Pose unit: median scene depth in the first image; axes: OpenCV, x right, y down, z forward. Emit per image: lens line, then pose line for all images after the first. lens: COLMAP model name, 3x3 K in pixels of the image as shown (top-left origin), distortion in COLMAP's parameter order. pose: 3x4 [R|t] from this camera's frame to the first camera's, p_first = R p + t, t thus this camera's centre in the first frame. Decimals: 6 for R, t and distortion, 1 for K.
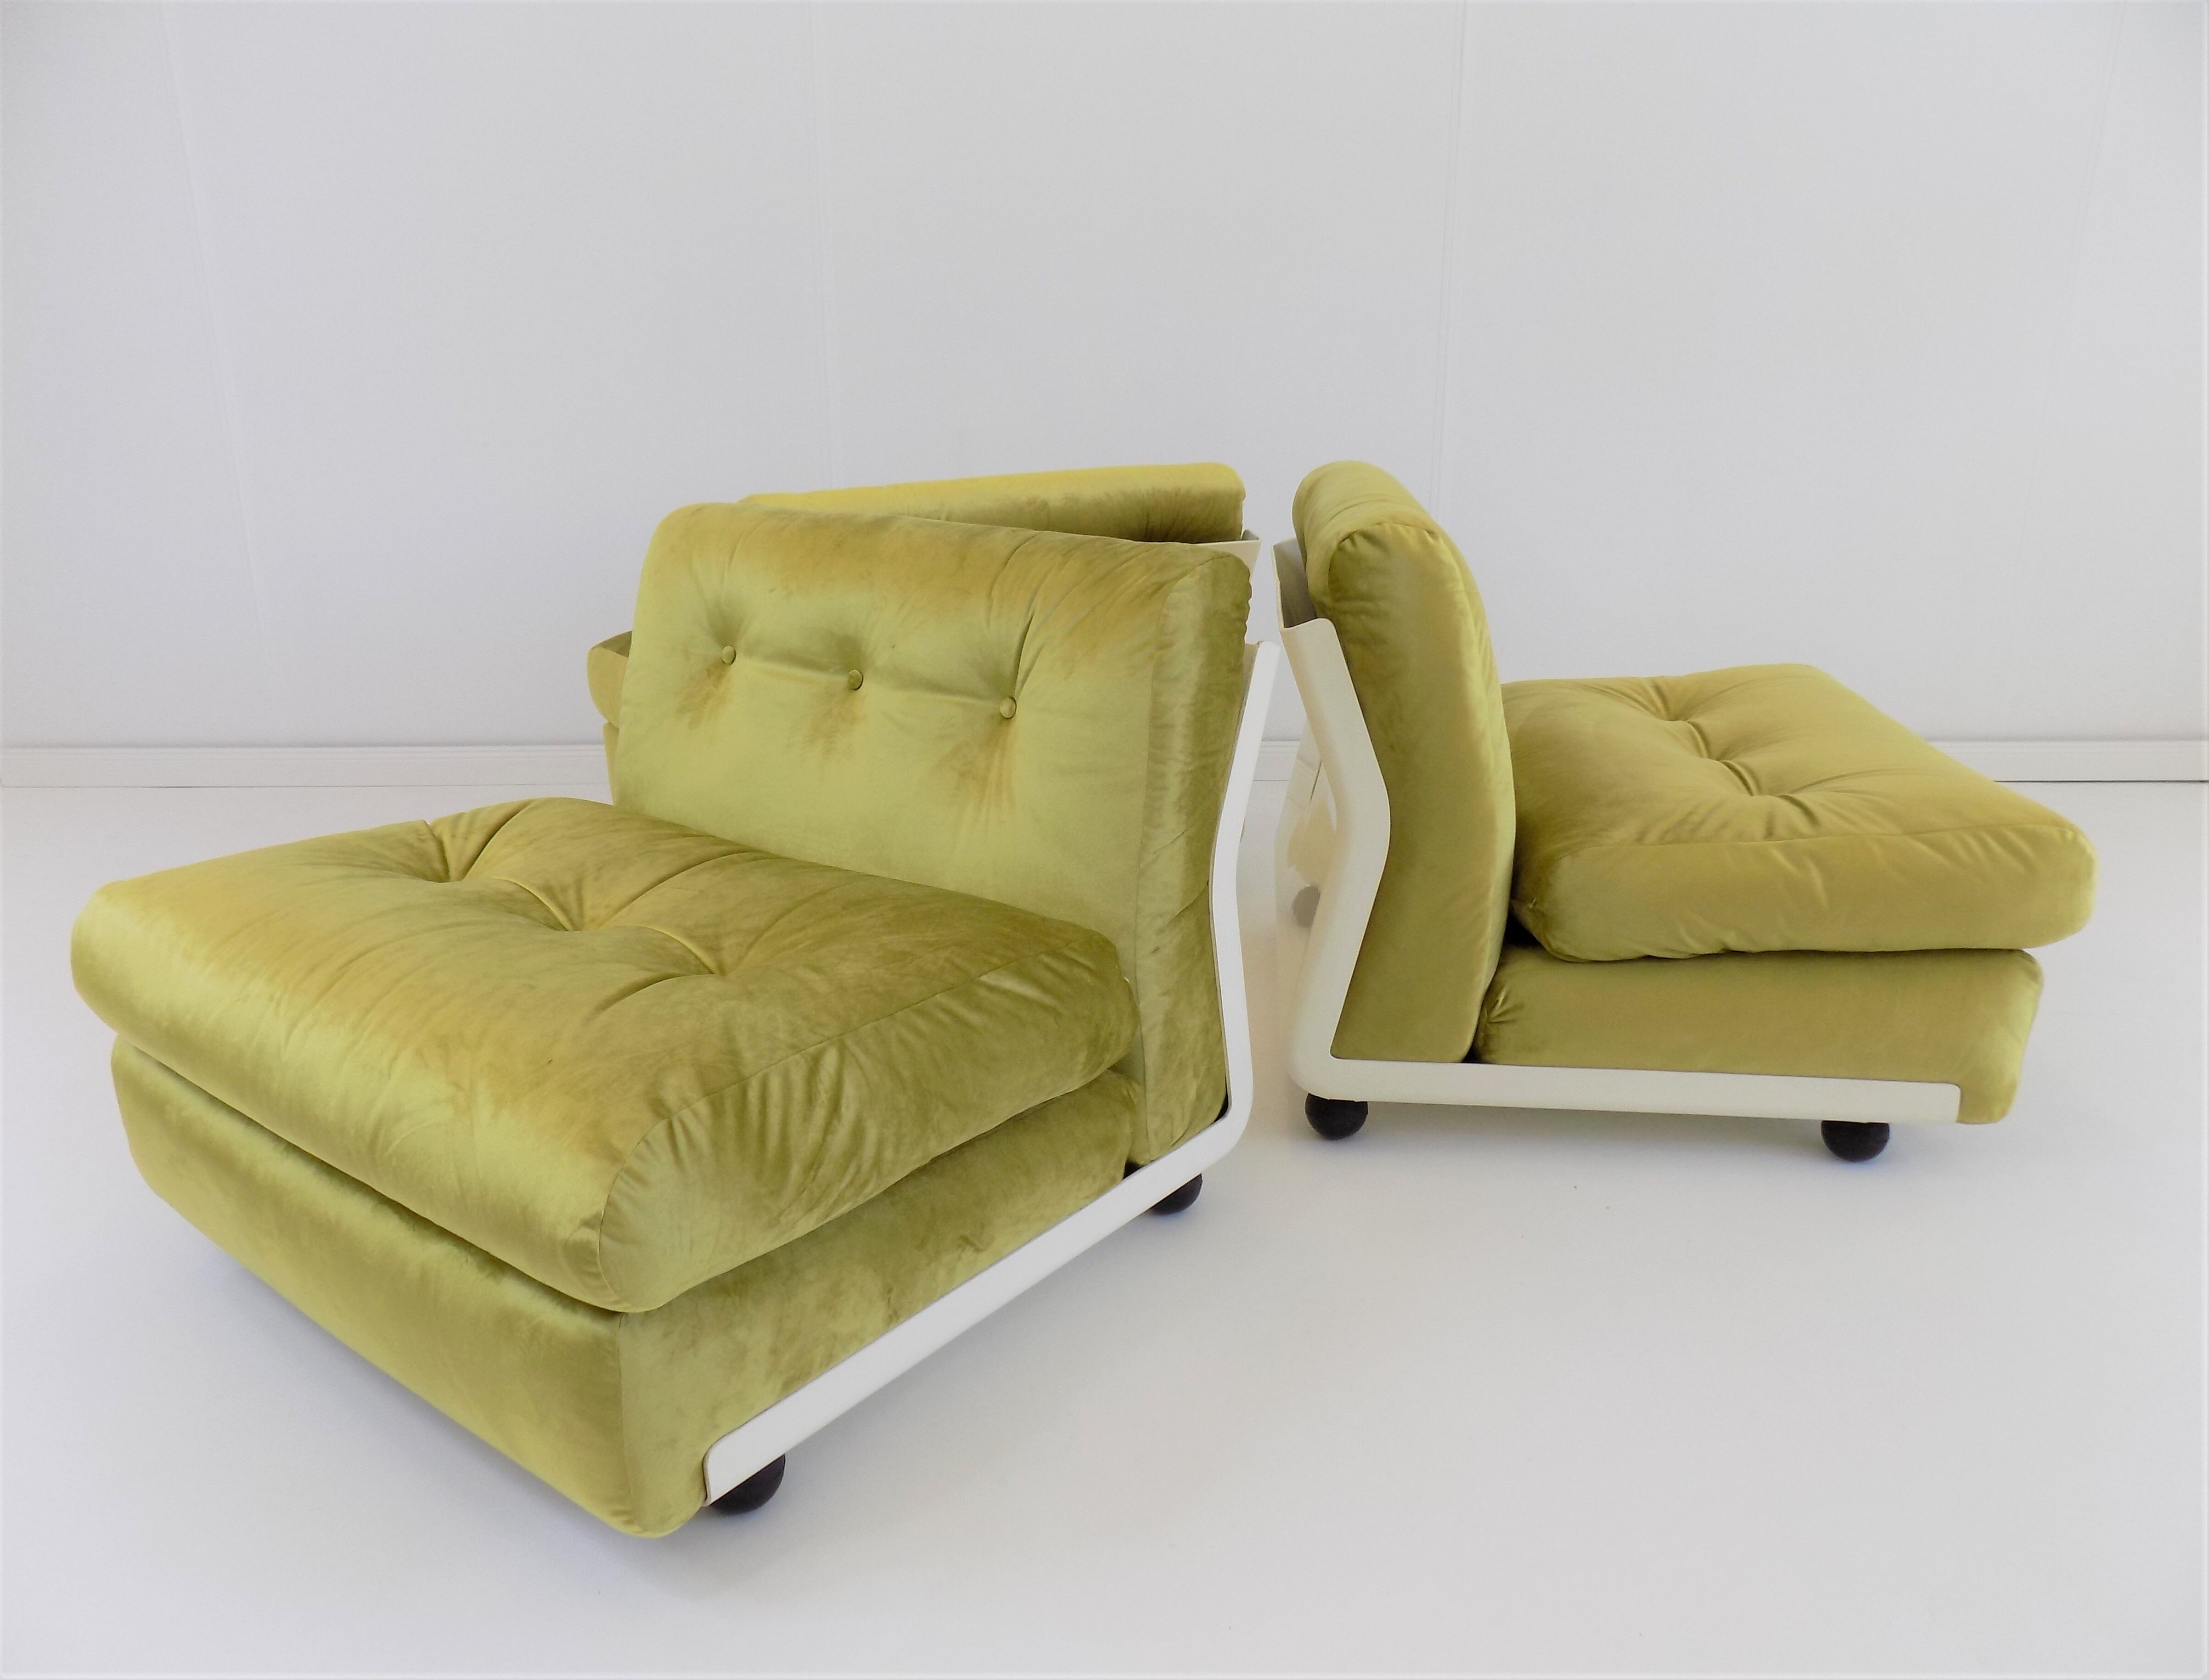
lens RADIAL K [[1561.5, 0, 1106.9], [0, 1561.5, 873.9], [0, 0, 1]] dist [-0.019522, 0.003267]
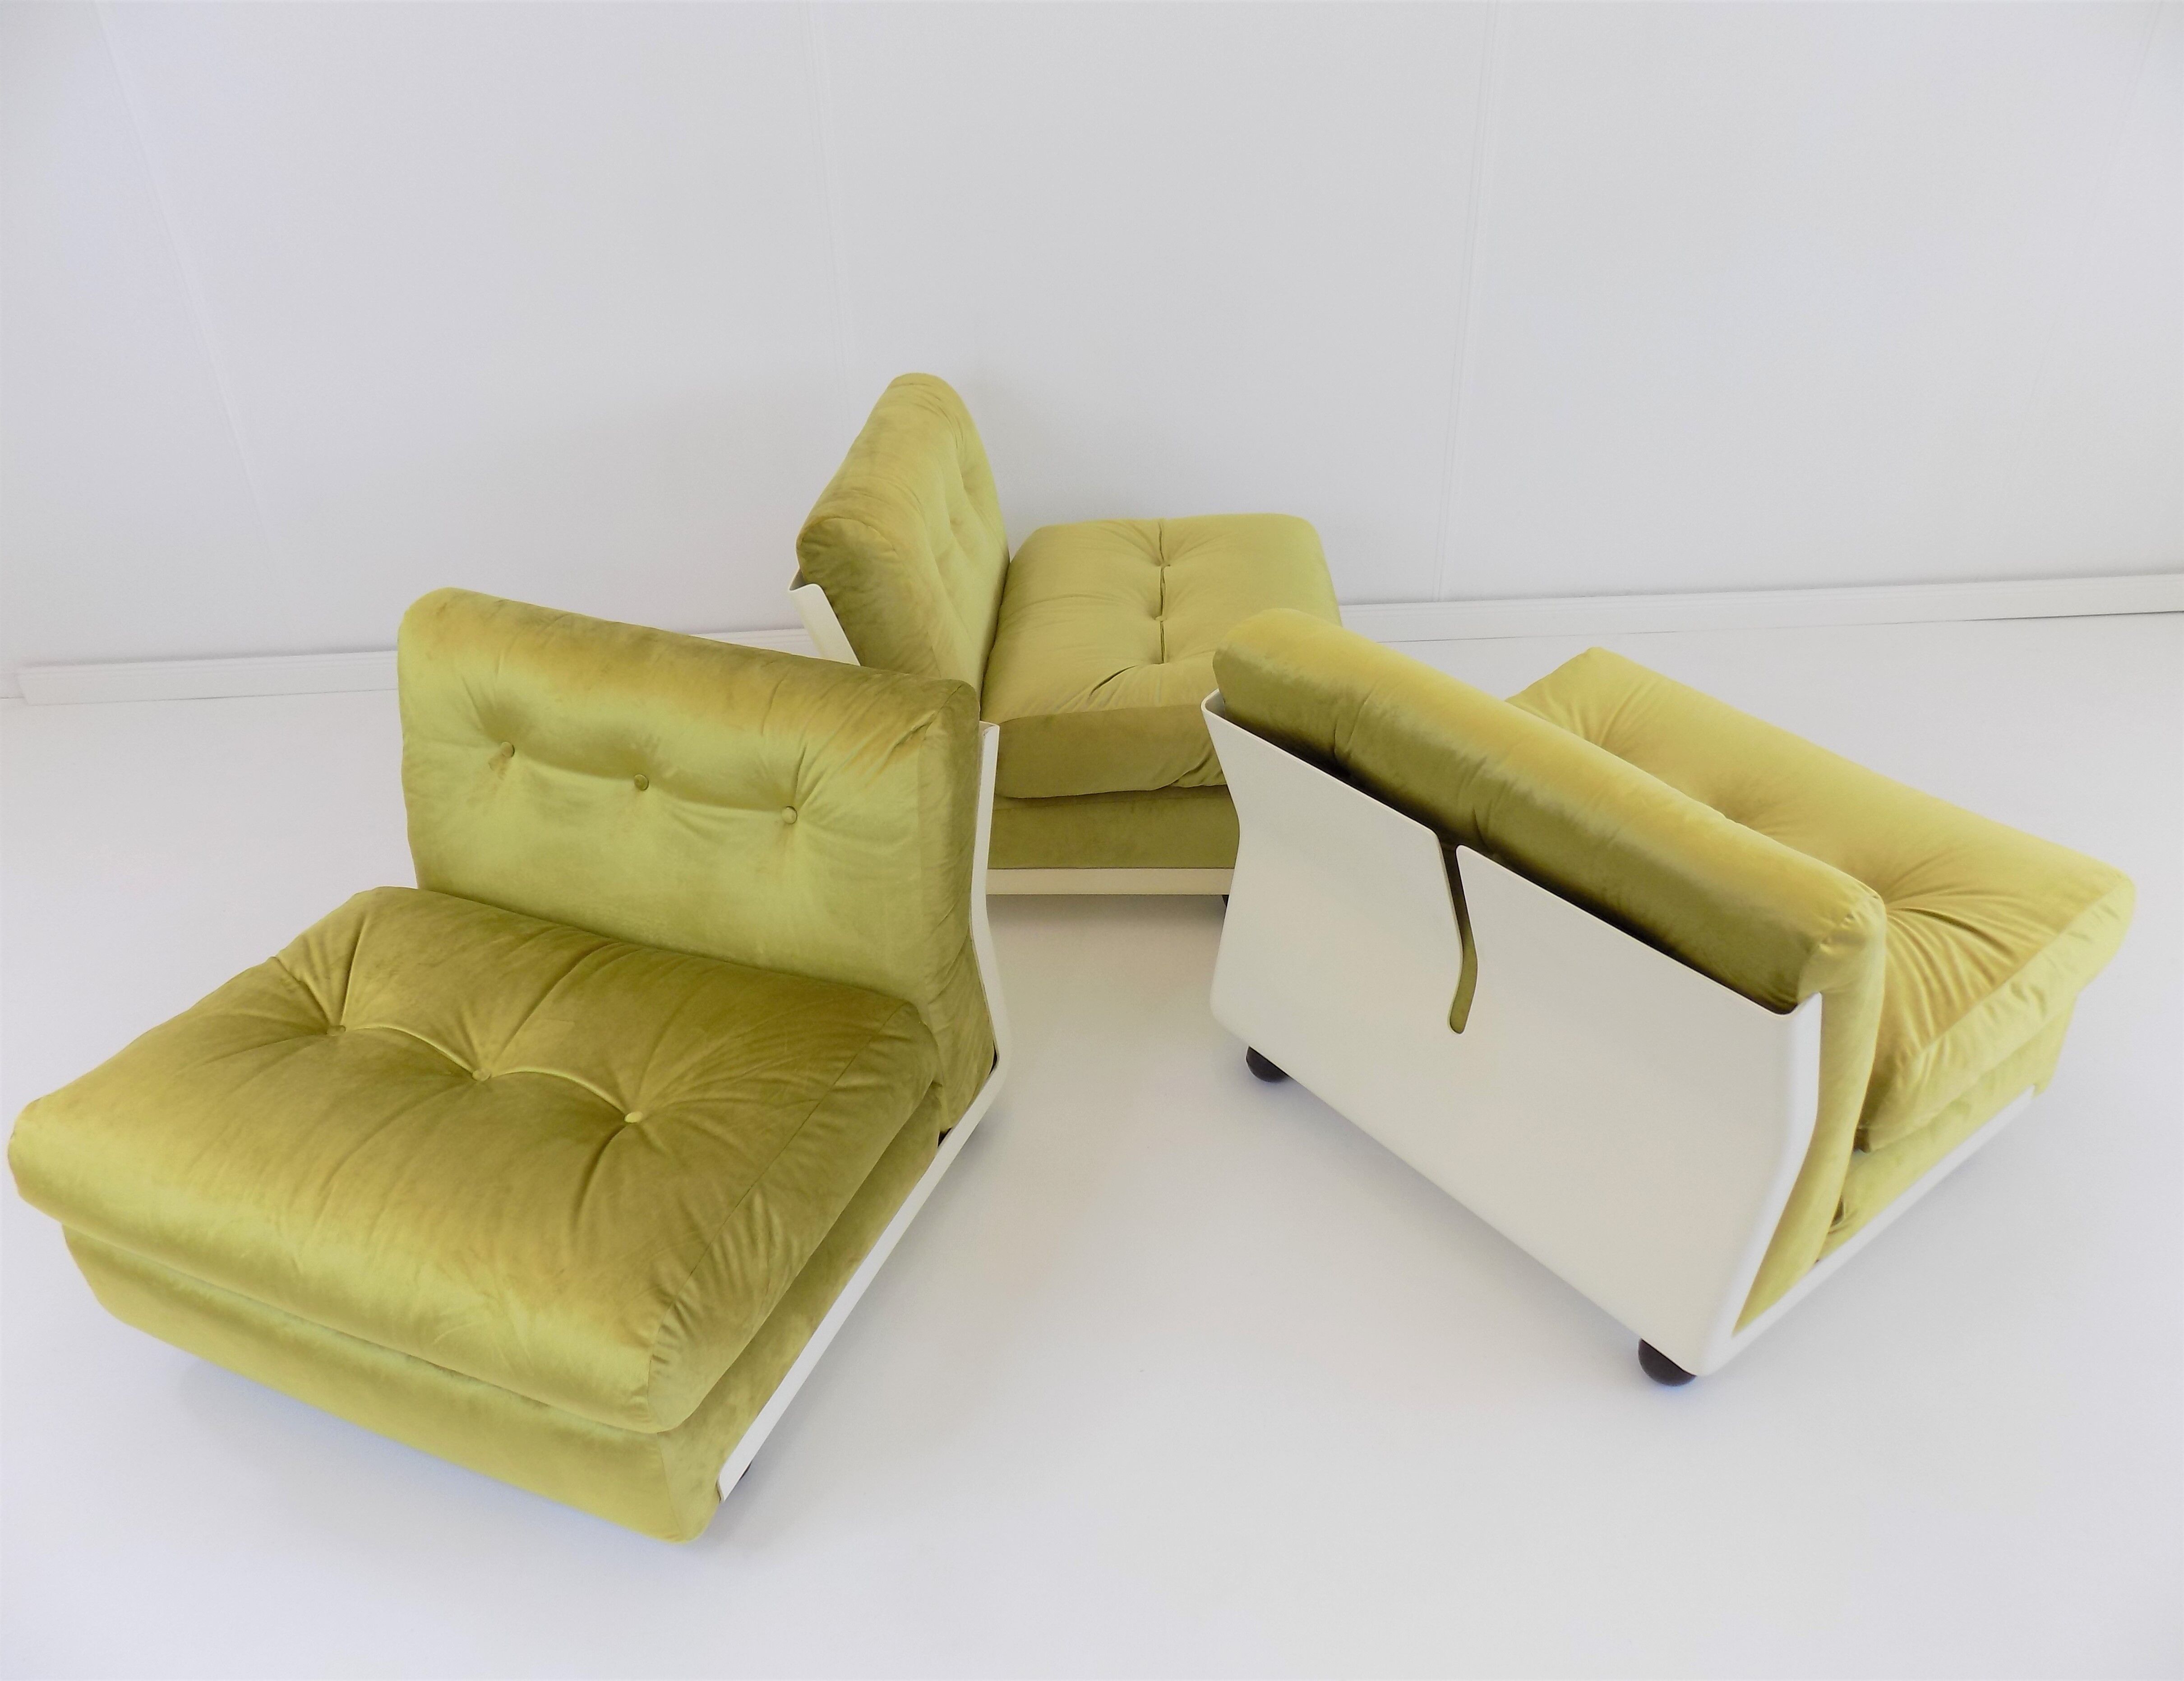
lens RADIAL K [[1526.2, 0, 1092.0], [0, 1526.2, 840.5], [0, 0, 1]] dist [-0.010572, 0.003948]
pose [[0.963250, -0.161140, 0.214901, -0.117626], [0.107776, 0.964701, 0.240283, -0.423808], [-0.246035, -0.208292, 0.946616, -0.236075]]
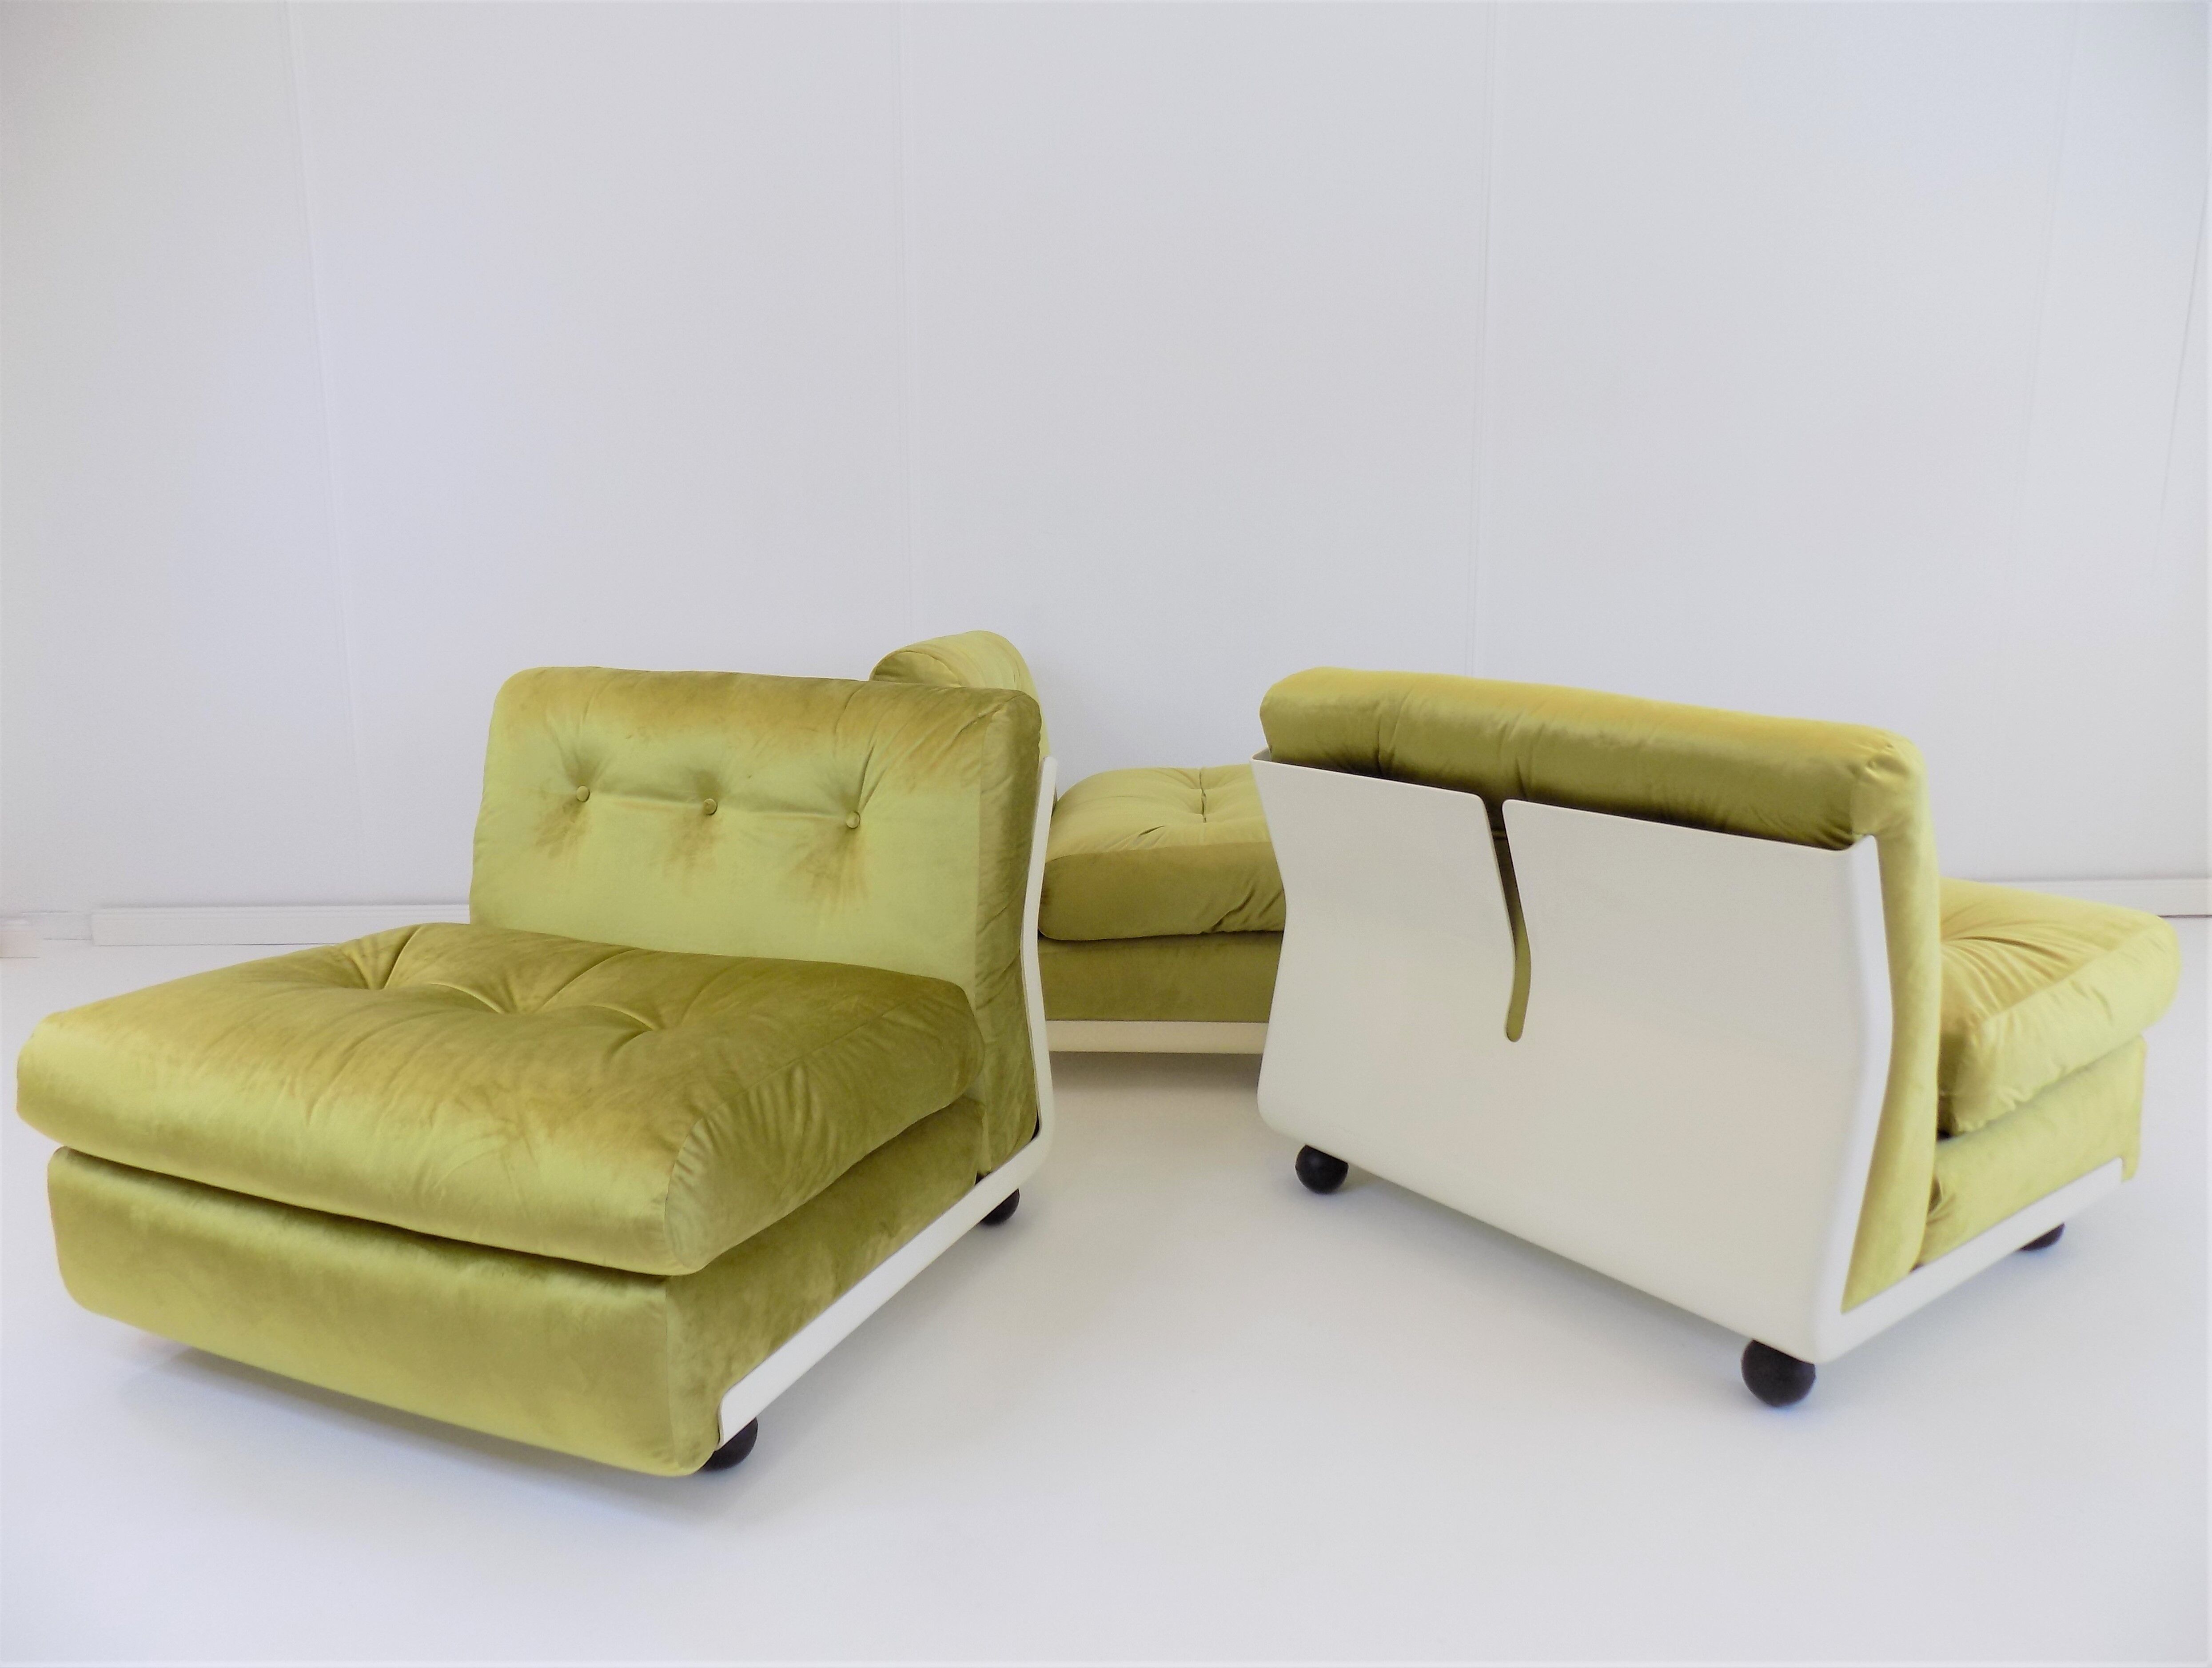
lens RADIAL K [[1493.3, 0, 1117.3], [0, 1493.3, 828.4], [0, 0, 1]] dist [-0.002797, -0.004508]
pose [[0.965455, -0.053822, 0.254952, -0.202875], [0.085983, 0.989435, -0.116726, 0.074402], [-0.245976, 0.134616, 0.959882, -0.257927]]
